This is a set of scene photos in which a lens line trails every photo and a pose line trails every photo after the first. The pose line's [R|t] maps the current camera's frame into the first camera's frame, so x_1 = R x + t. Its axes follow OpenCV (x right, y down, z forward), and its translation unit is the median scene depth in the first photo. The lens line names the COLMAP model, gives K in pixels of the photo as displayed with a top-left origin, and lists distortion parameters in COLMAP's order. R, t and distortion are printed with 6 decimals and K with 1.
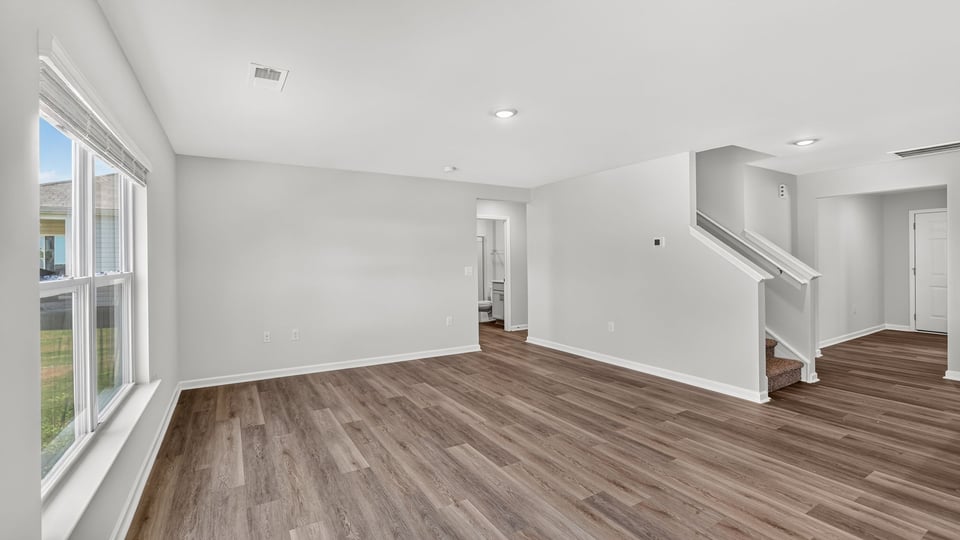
lens RADIAL K [[422.0, 0, 471.5], [0, 422.0, 258.4], [0, 0, 1]] dist [-0.050004, 0.017977]
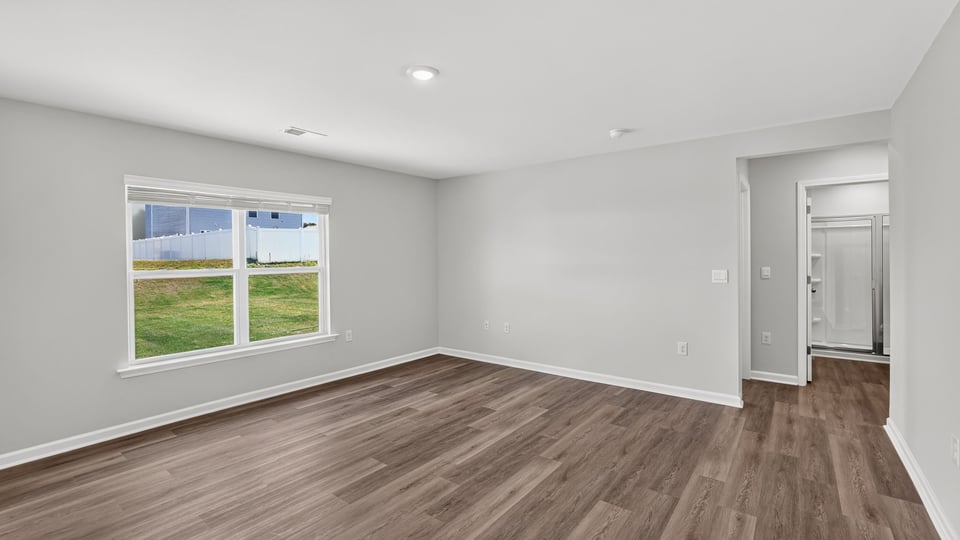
lens RADIAL K [[422.0, 0, 471.5], [0, 422.0, 258.4], [0, 0, 1]] dist [-0.050004, 0.017977]
pose [[0.359728, 0.007735, -0.933025, 0.765312], [0.003904, 0.999944, 0.009795, -0.009935], [0.933049, -0.007166, 0.359677, 0.732916]]
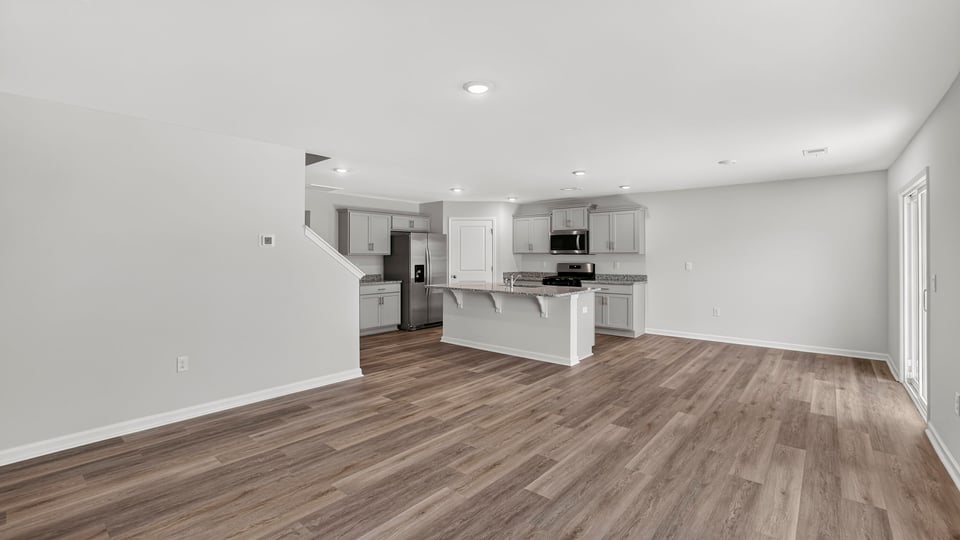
lens RADIAL K [[422.0, 0, 471.5], [0, 422.0, 258.4], [0, 0, 1]] dist [-0.050004, 0.017977]
pose [[-0.320337, -0.000901, 0.947303, -0.637512], [0.003746, 0.999991, 0.002218, -0.003544], [-0.947296, 0.004259, -0.320331, 1.166758]]
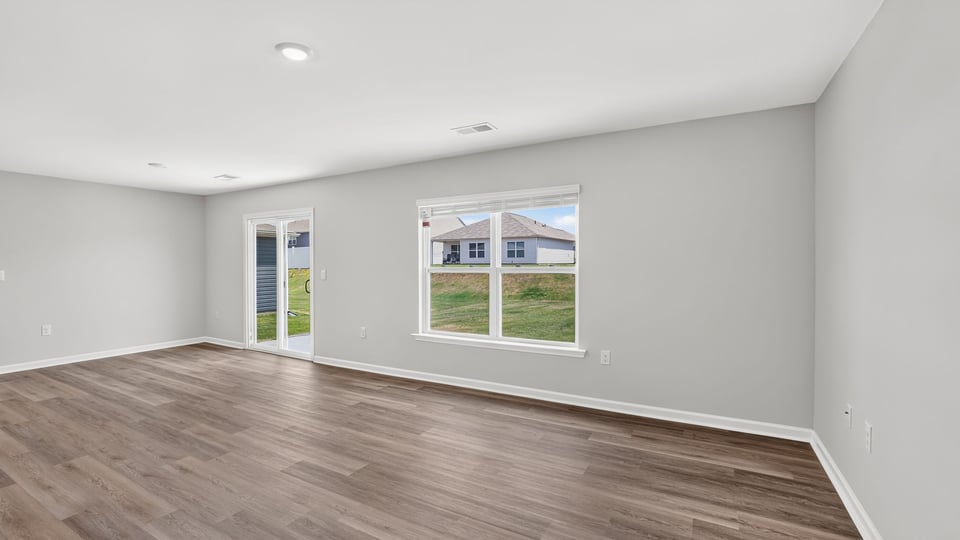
lens RADIAL K [[422.0, 0, 471.5], [0, 422.0, 258.4], [0, 0, 1]] dist [-0.050004, 0.017977]
pose [[-0.868513, 0.008276, -0.495597, 0.160460], [0.011805, 0.999922, -0.003991, 0.005171], [0.495525, -0.009317, -0.868544, 1.606127]]
